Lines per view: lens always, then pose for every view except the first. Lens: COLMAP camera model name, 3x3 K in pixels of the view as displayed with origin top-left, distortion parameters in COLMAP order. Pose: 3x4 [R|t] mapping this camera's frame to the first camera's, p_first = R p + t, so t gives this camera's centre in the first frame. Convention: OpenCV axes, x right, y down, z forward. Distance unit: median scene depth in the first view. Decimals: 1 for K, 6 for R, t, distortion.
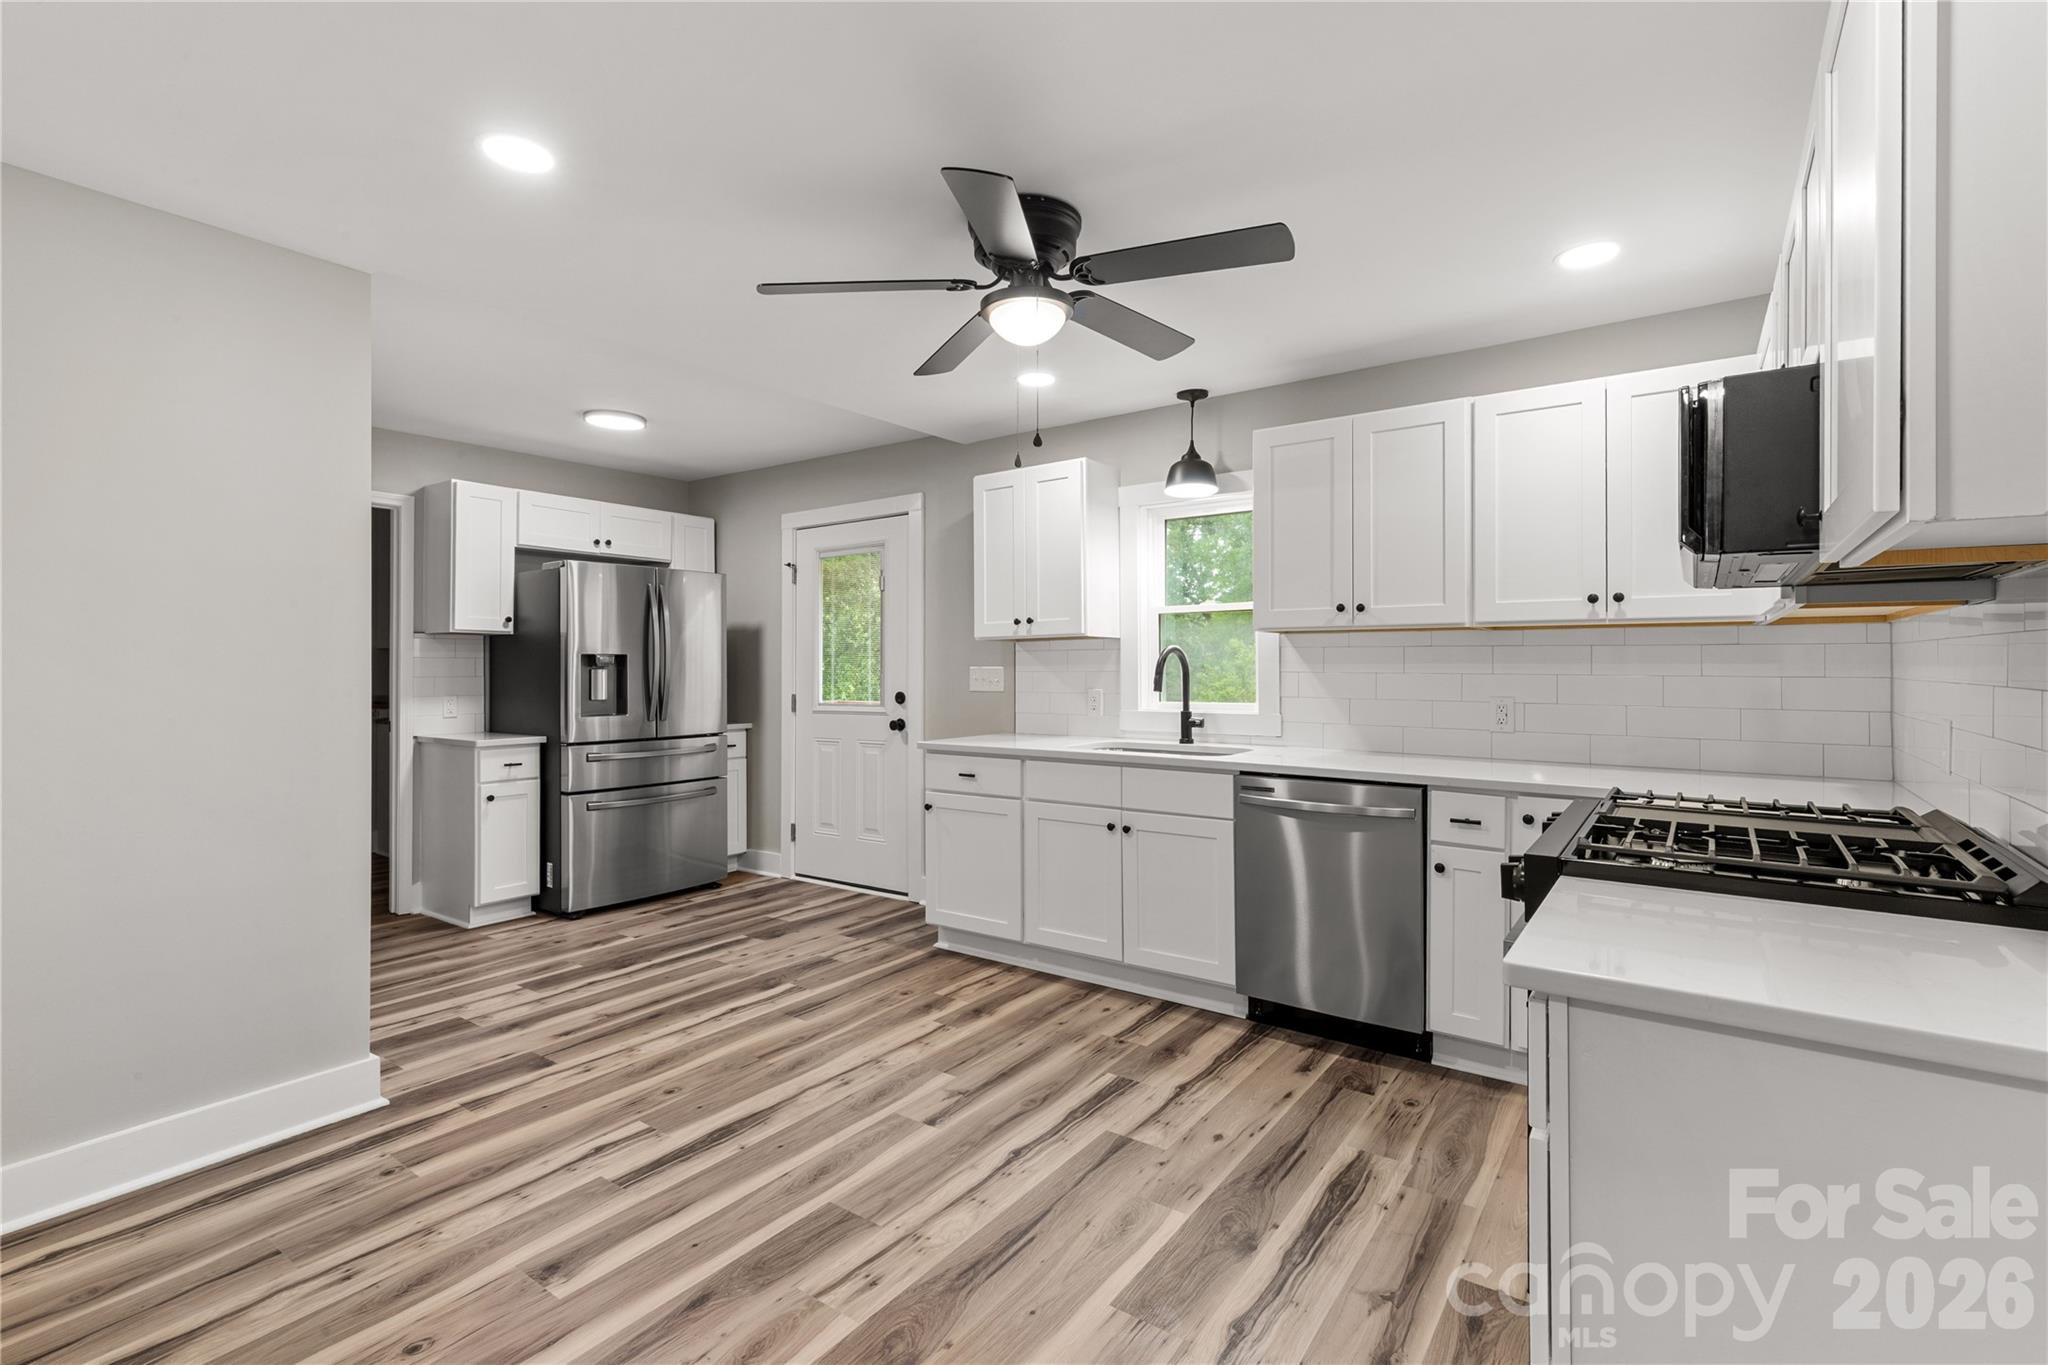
lens RADIAL K [[937.7, 0, 1020.8], [0, 937.7, 671.5], [0, 0, 1]] dist [0.009339, -0.002563]
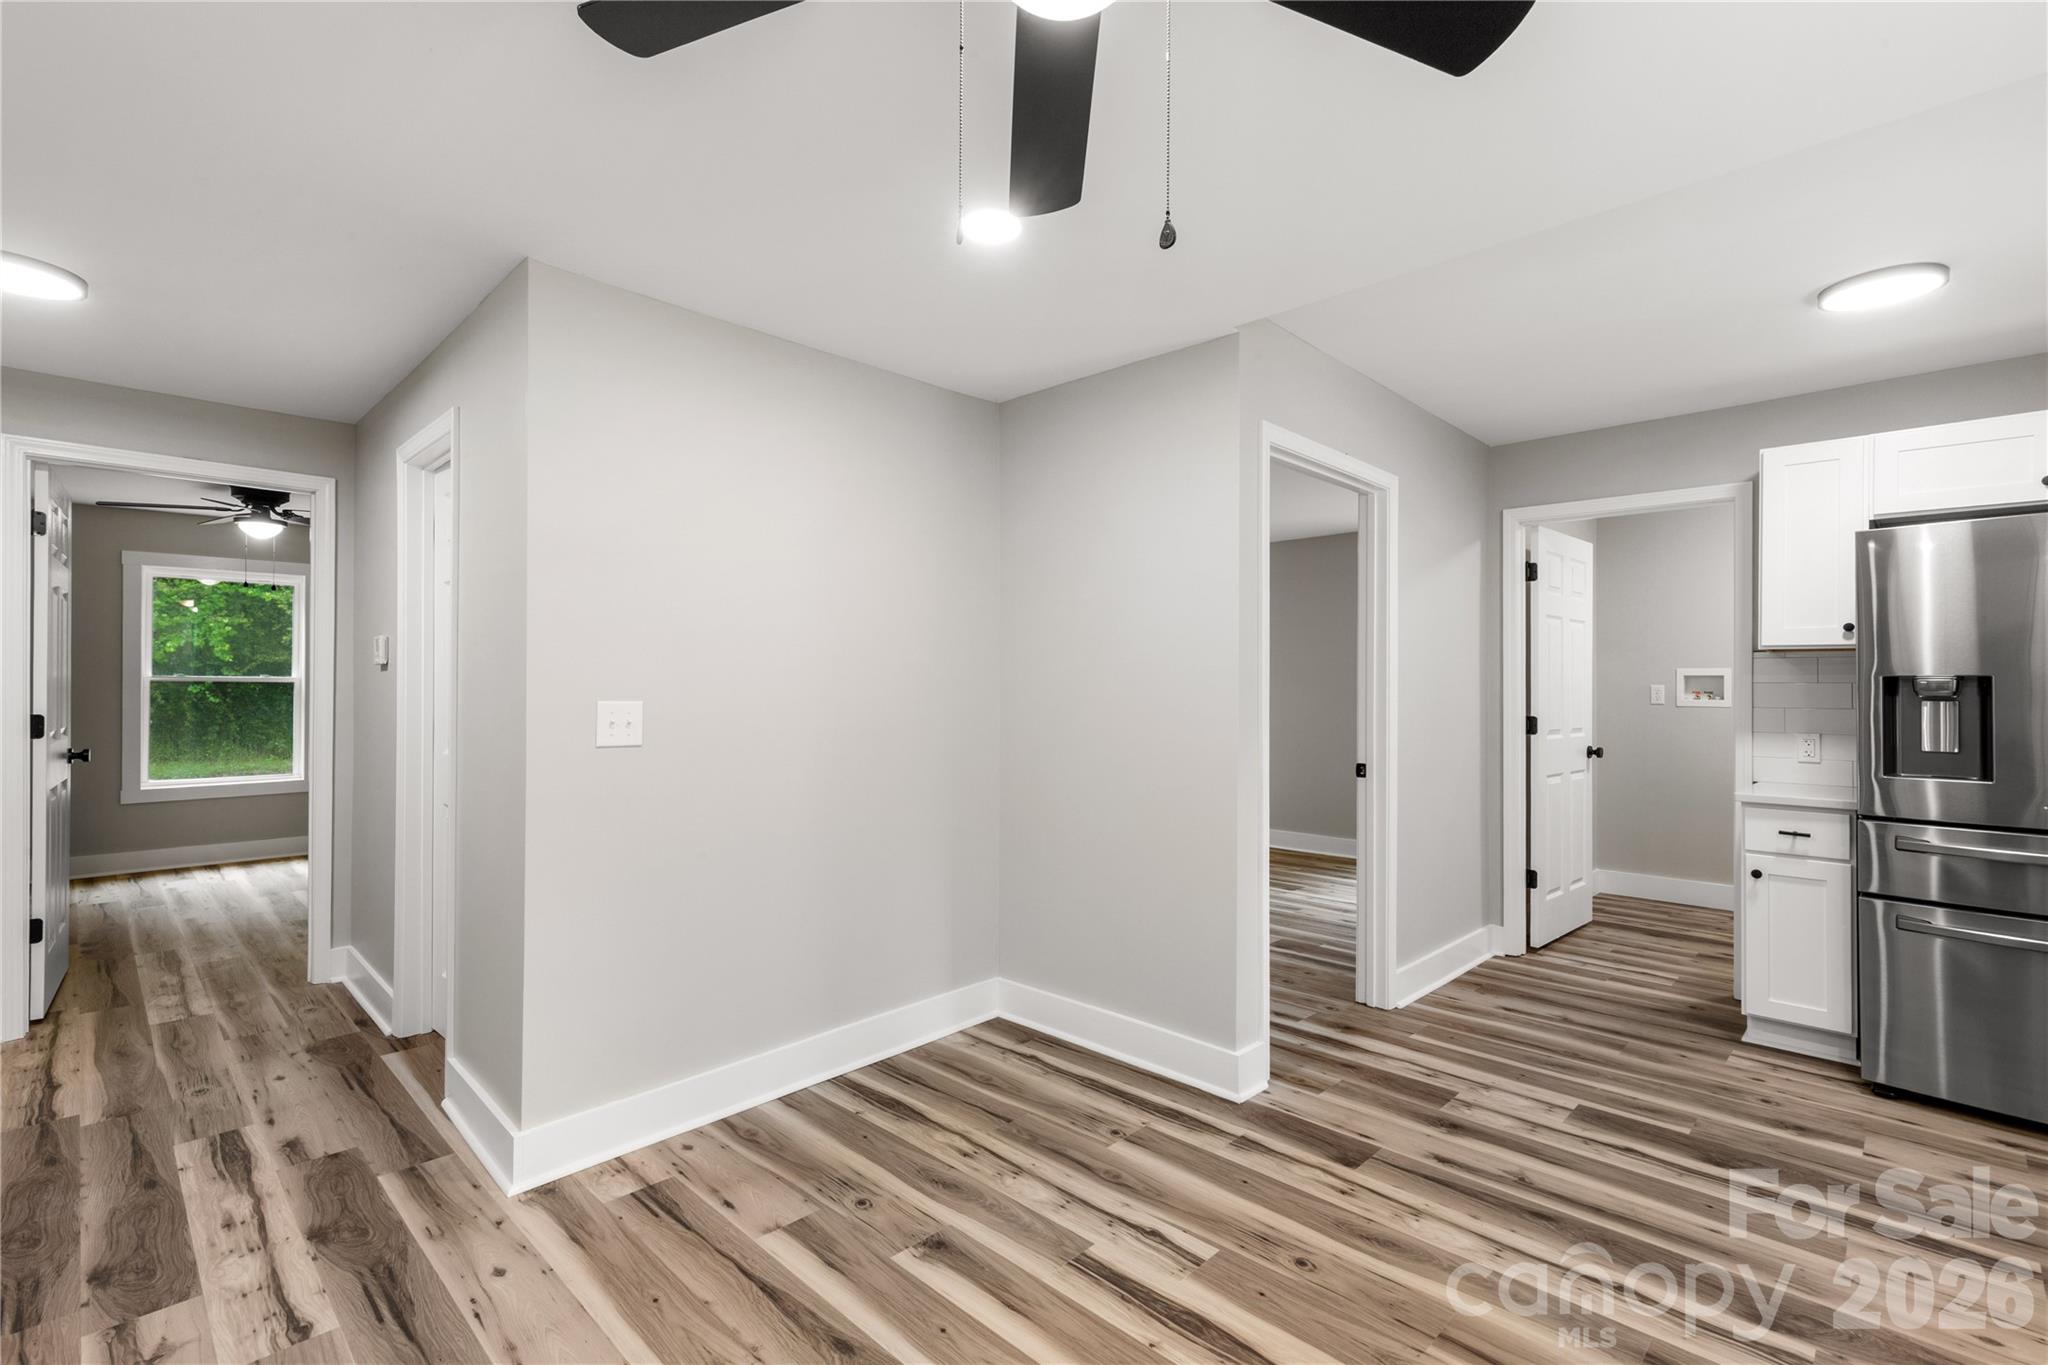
lens RADIAL K [[937.7, 0, 1032.7], [0, 937.7, 690.9], [0, 0, 1]] dist [0.009339, -0.002563]
pose [[-0.143220, 0.007660, -0.989661, 0.327578], [-0.011203, 0.999893, 0.009361, -0.010829], [0.989627, 0.012428, -0.143119, 0.736480]]
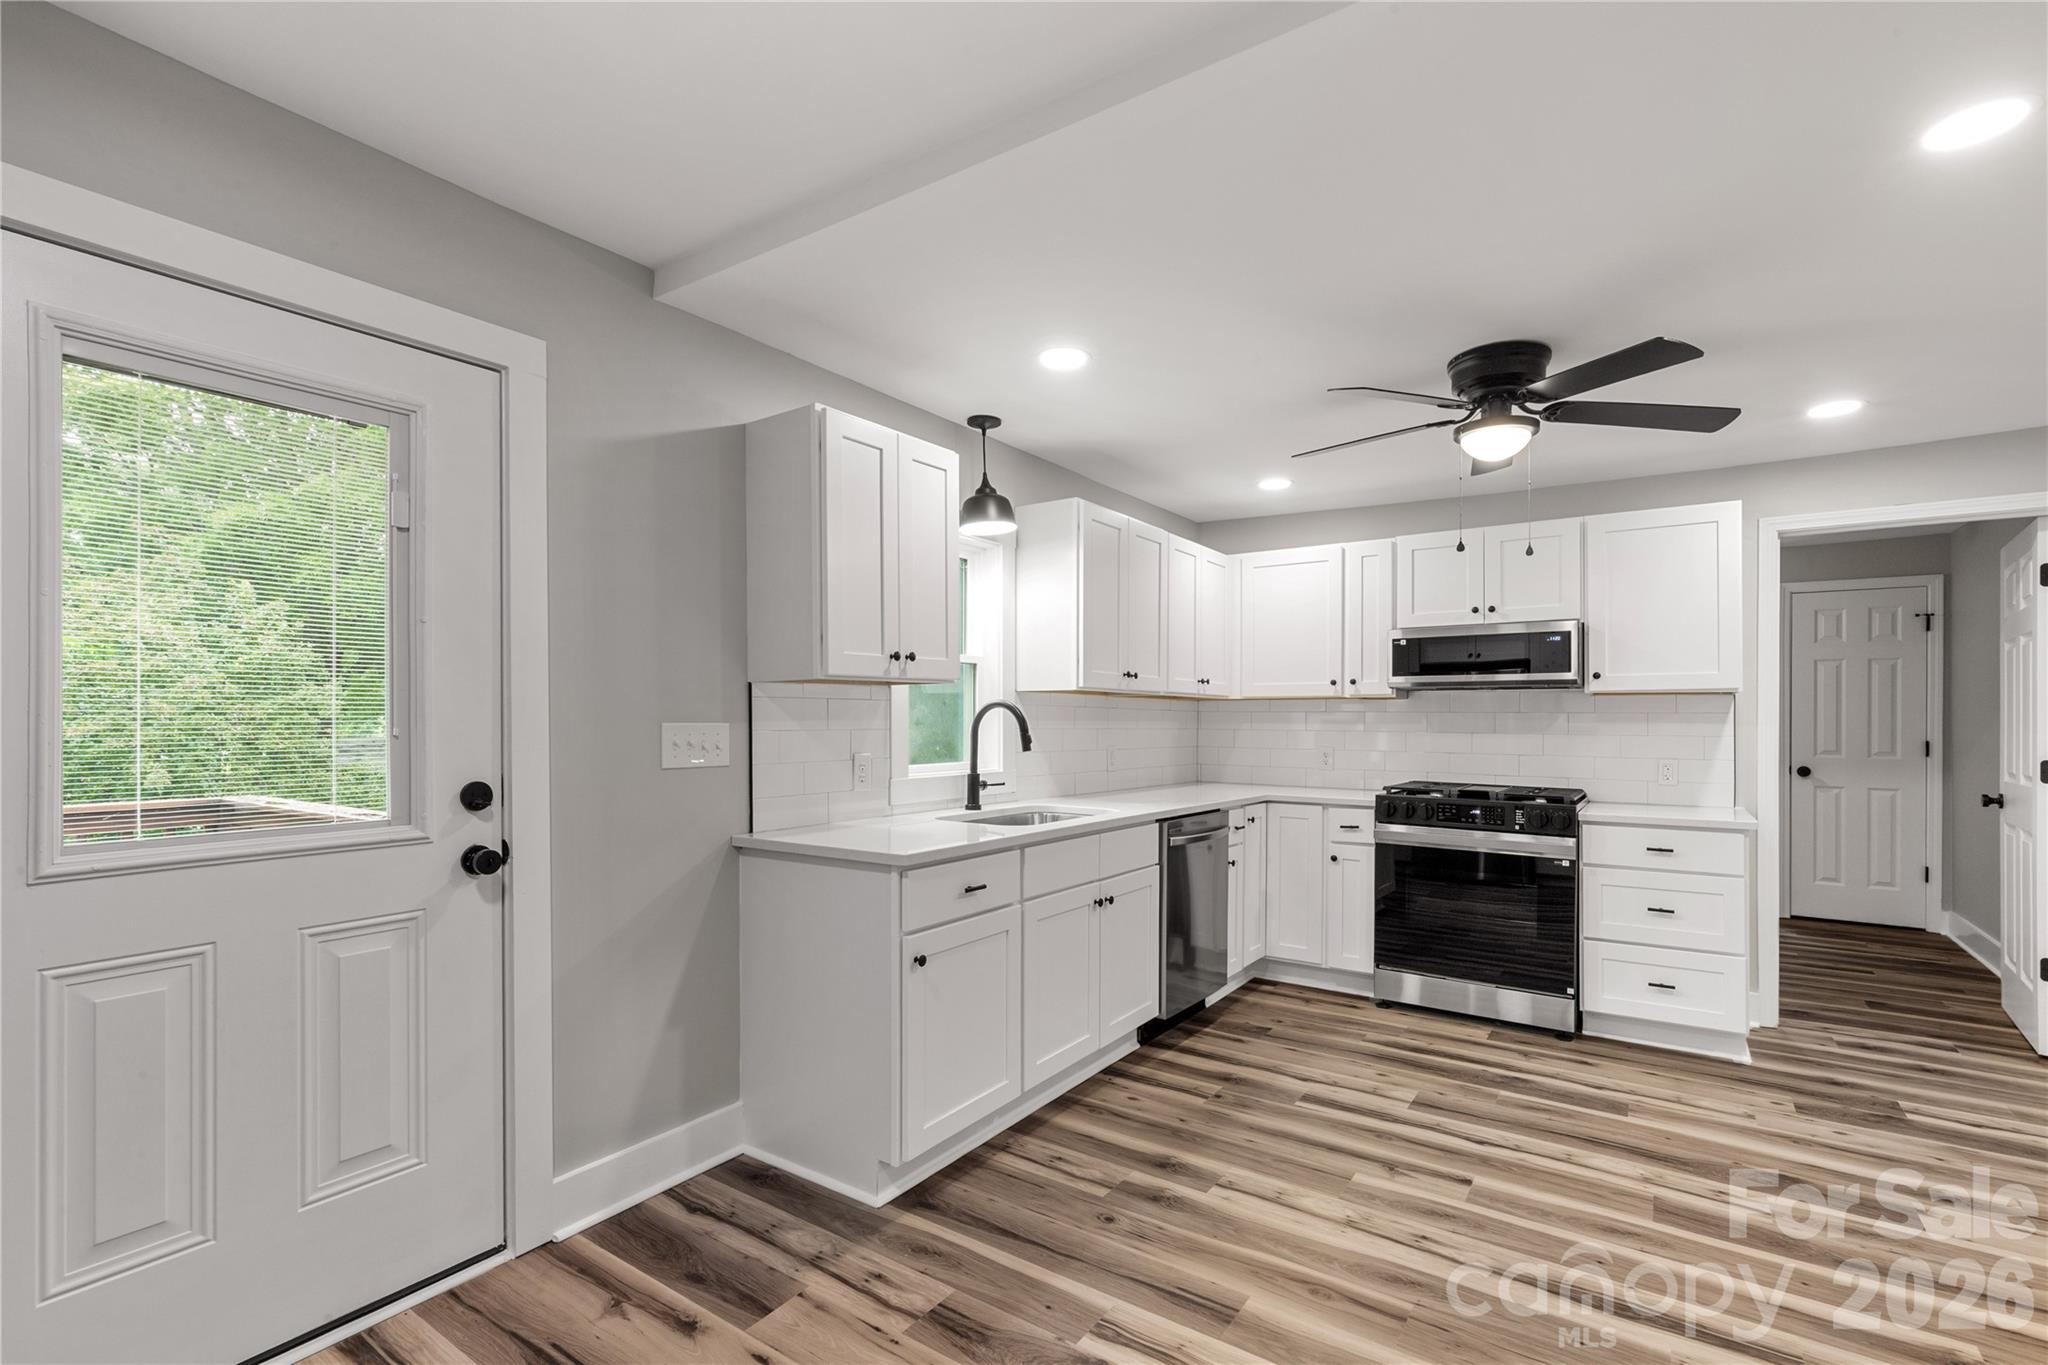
lens RADIAL K [[937.7, 0, 1024.7], [0, 937.7, 713.7], [0, 0, 1]] dist [0.009339, -0.002563]
pose [[-0.020528, 0.004335, 0.999780, -0.843215], [-0.000614, 0.999990, -0.004348, -0.011350], [-0.999789, -0.000703, -0.020525, 1.151237]]
